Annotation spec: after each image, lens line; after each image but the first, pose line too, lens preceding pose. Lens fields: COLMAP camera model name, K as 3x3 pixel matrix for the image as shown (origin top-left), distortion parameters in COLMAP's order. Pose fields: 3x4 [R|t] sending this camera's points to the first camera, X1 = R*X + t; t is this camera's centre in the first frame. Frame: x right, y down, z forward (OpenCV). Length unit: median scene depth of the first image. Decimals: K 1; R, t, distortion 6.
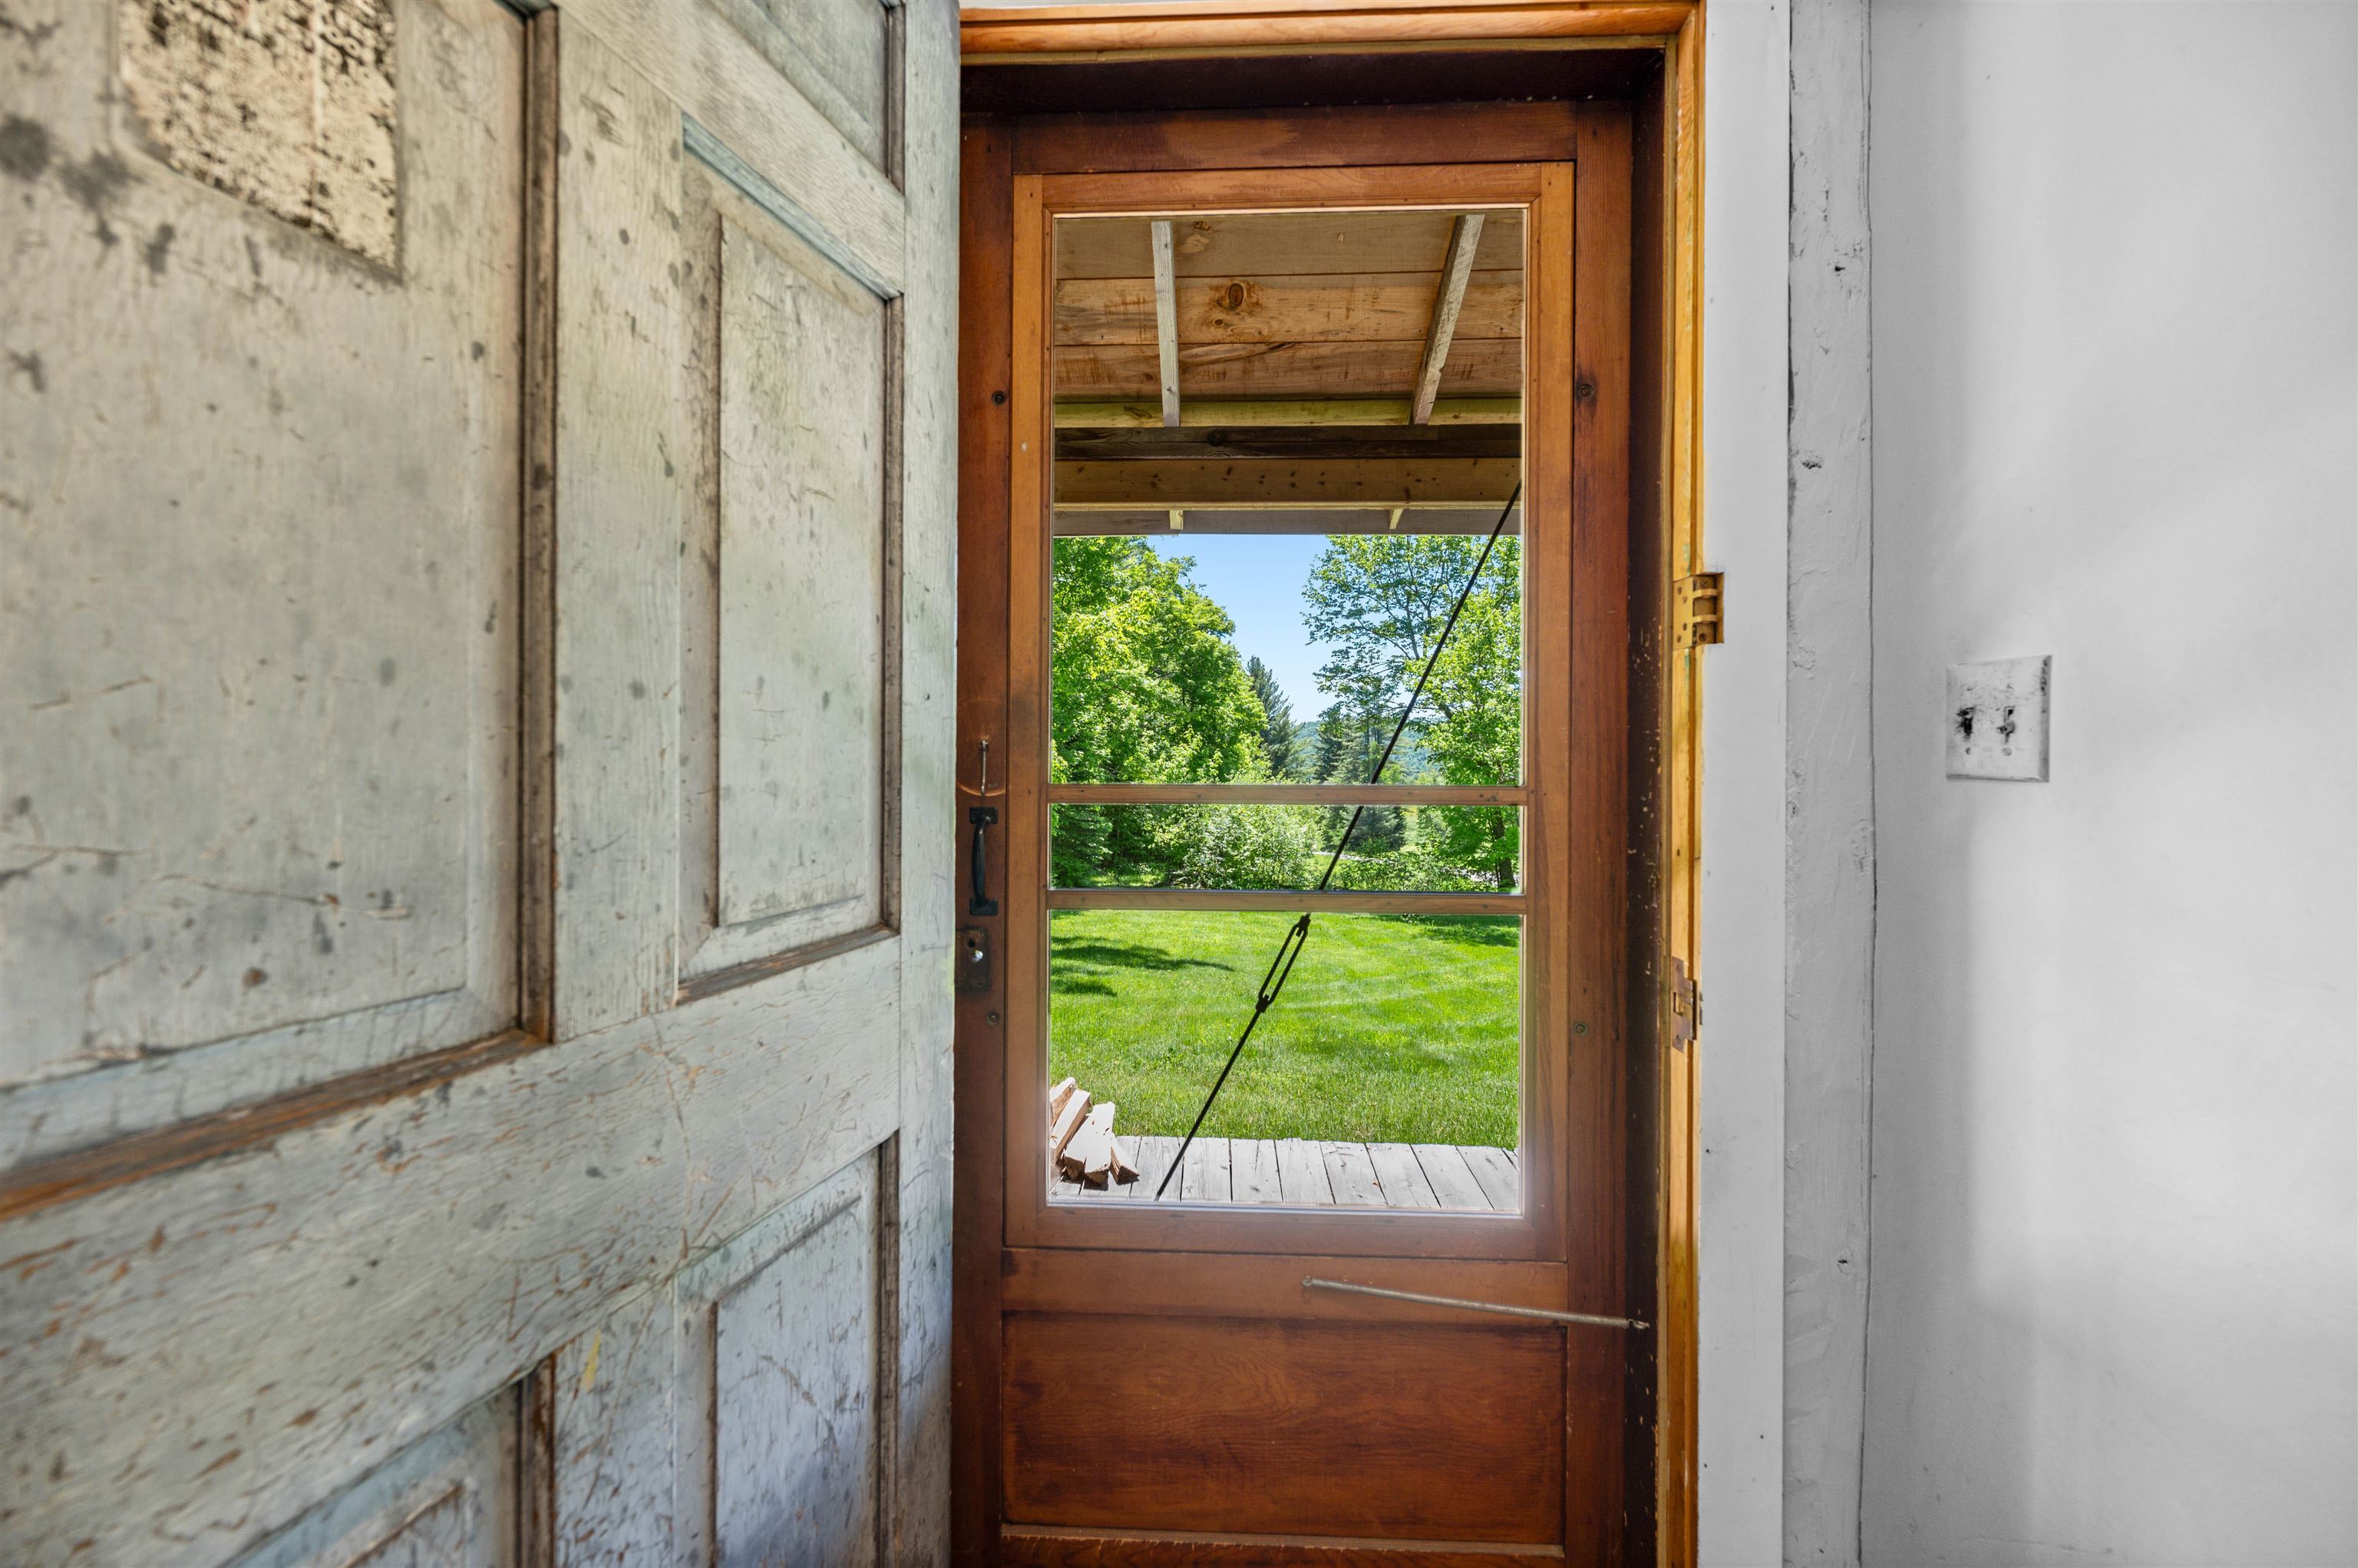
lens RADIAL K [[938.9, 0, 1177.0], [0, 938.9, 759.7], [0, 0, 1]] dist [-0.003043, 0.000295]
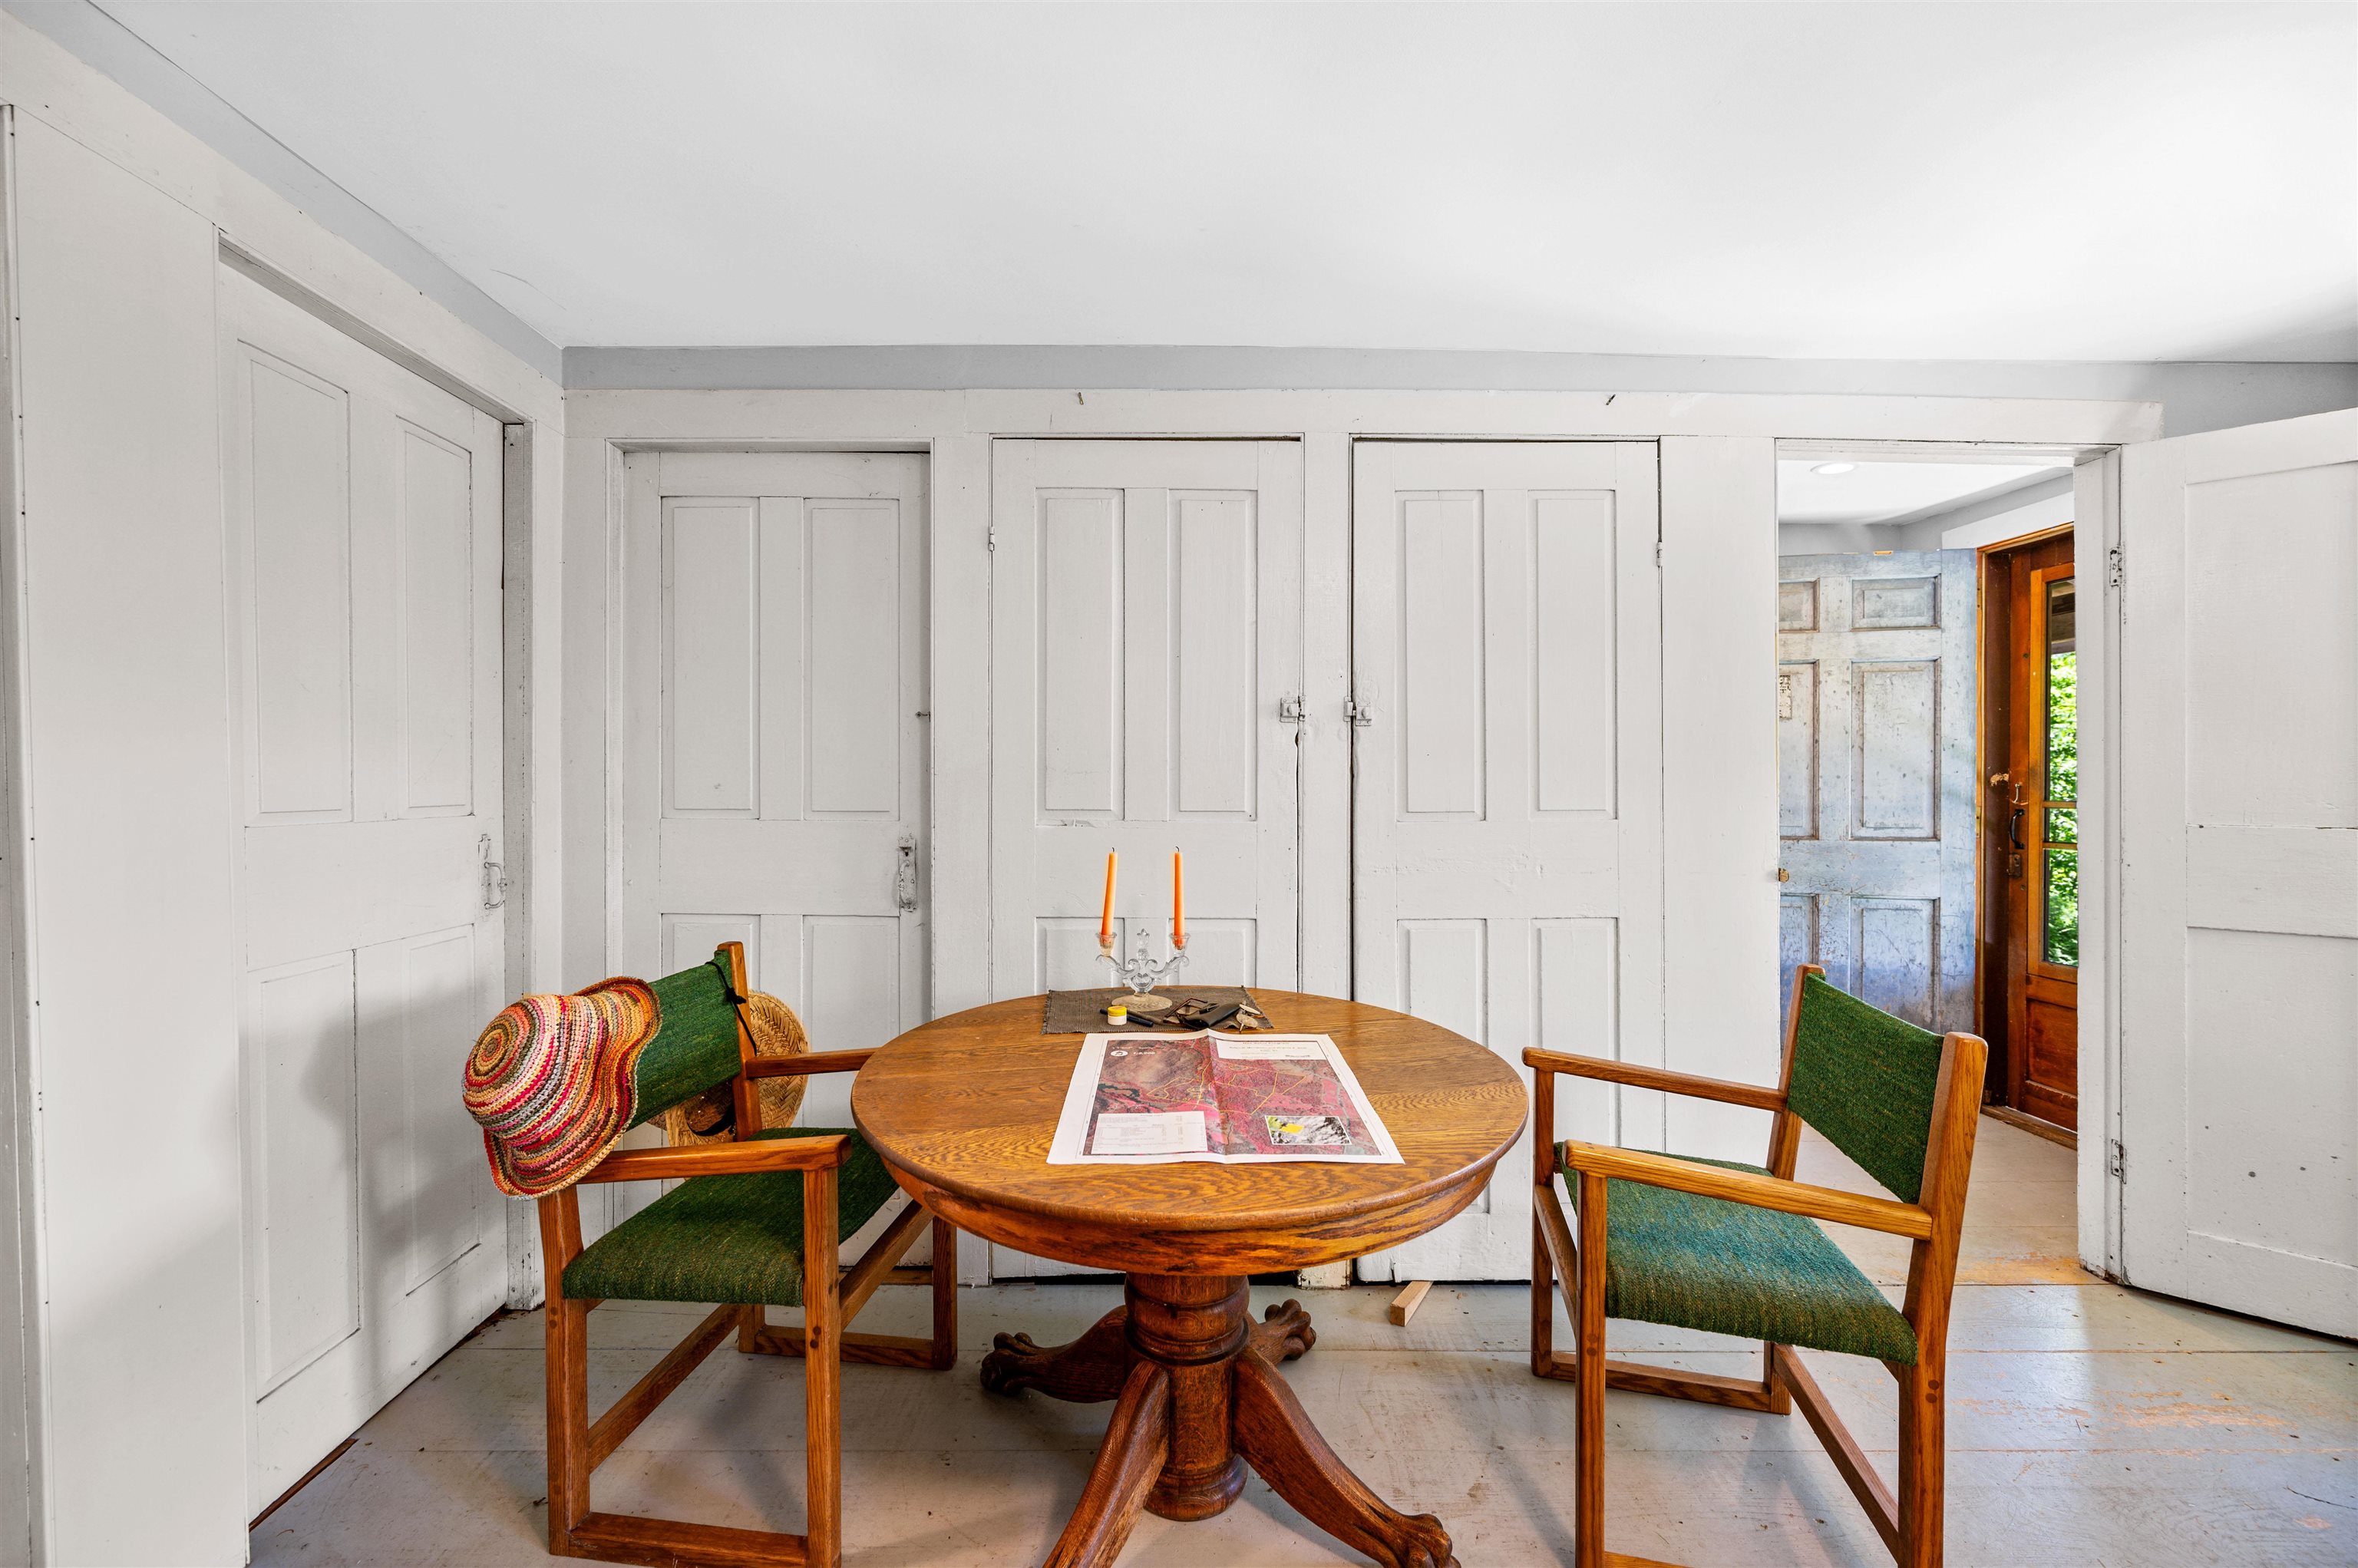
lens RADIAL K [[938.9, 0, 1178.5], [0, 938.9, 787.3], [0, 0, 1]] dist [-0.003043, 0.000295]
pose [[0.057520, 0.001980, -0.998342, 4.772277], [-0.000745, 0.999998, 0.001940, -0.028305], [0.998344, 0.000633, 0.057521, -3.196865]]
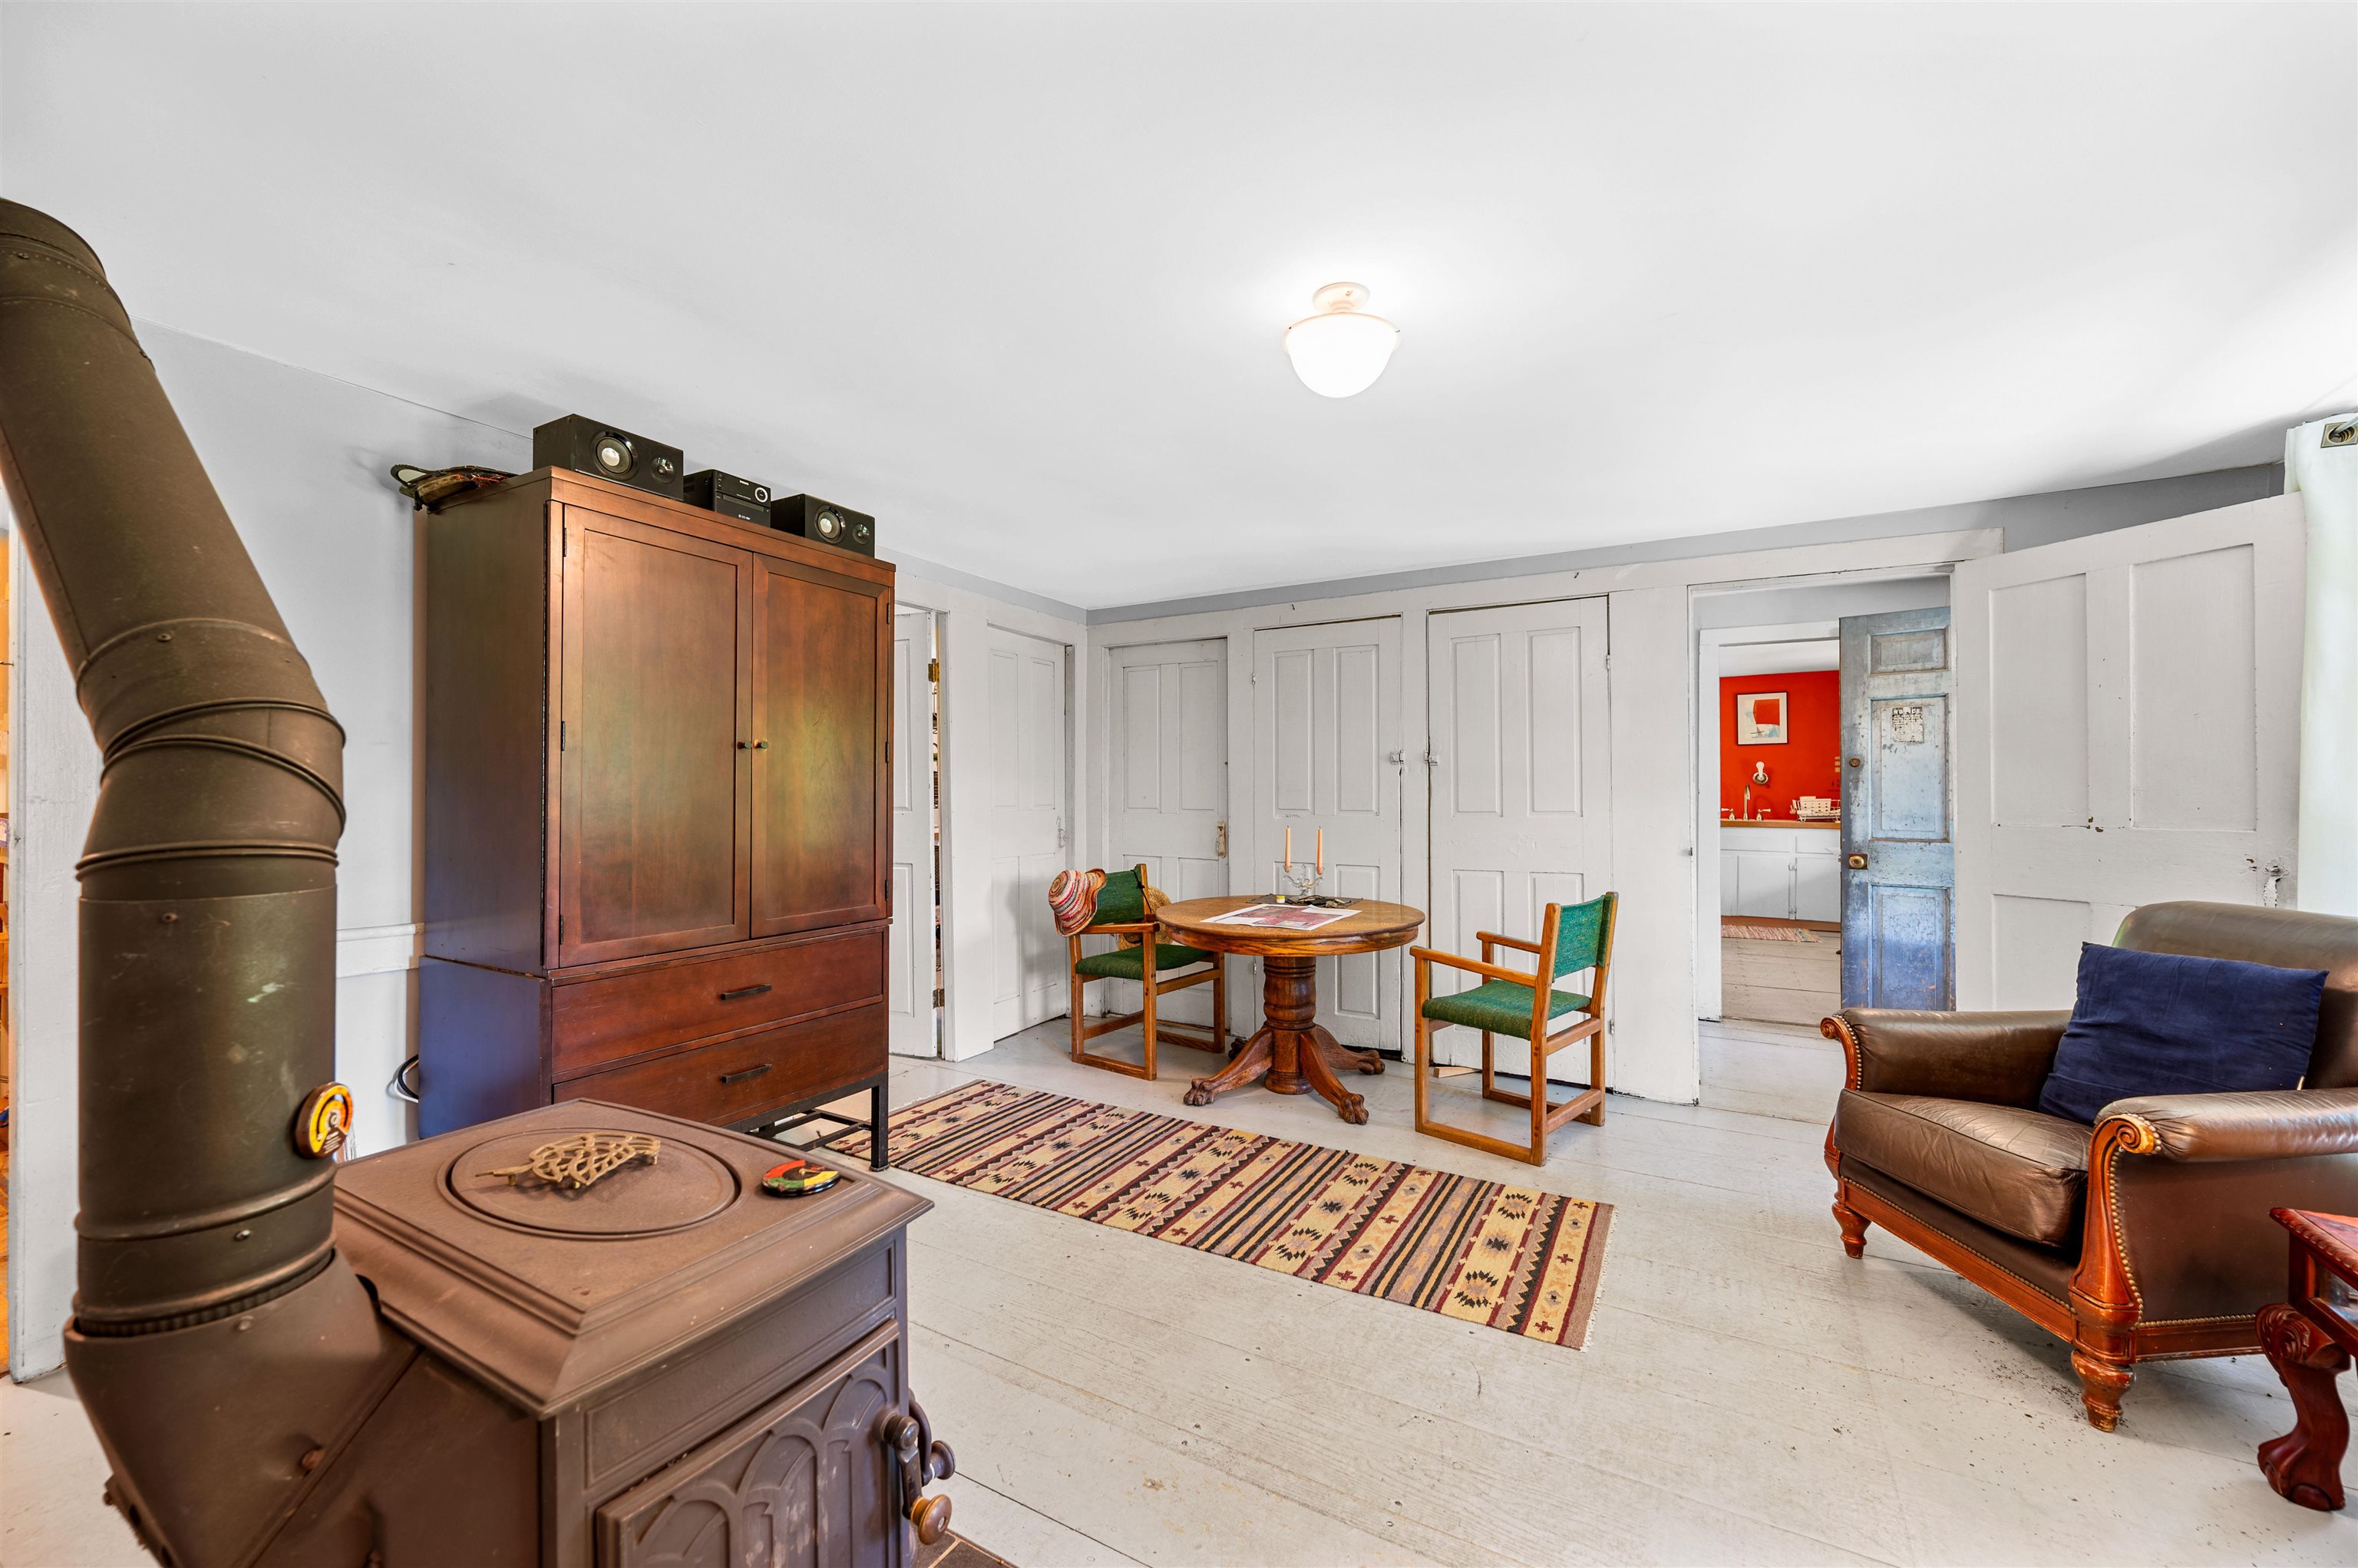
lens RADIAL K [[938.9, 0, 1173.9], [0, 938.9, 788.4], [0, 0, 1]] dist [-0.003043, 0.000295]
pose [[-0.461427, -0.009648, -0.887126, 8.003878], [-0.001048, 0.999946, -0.010330, -0.021170], [0.887178, -0.003837, -0.461412, -0.871847]]
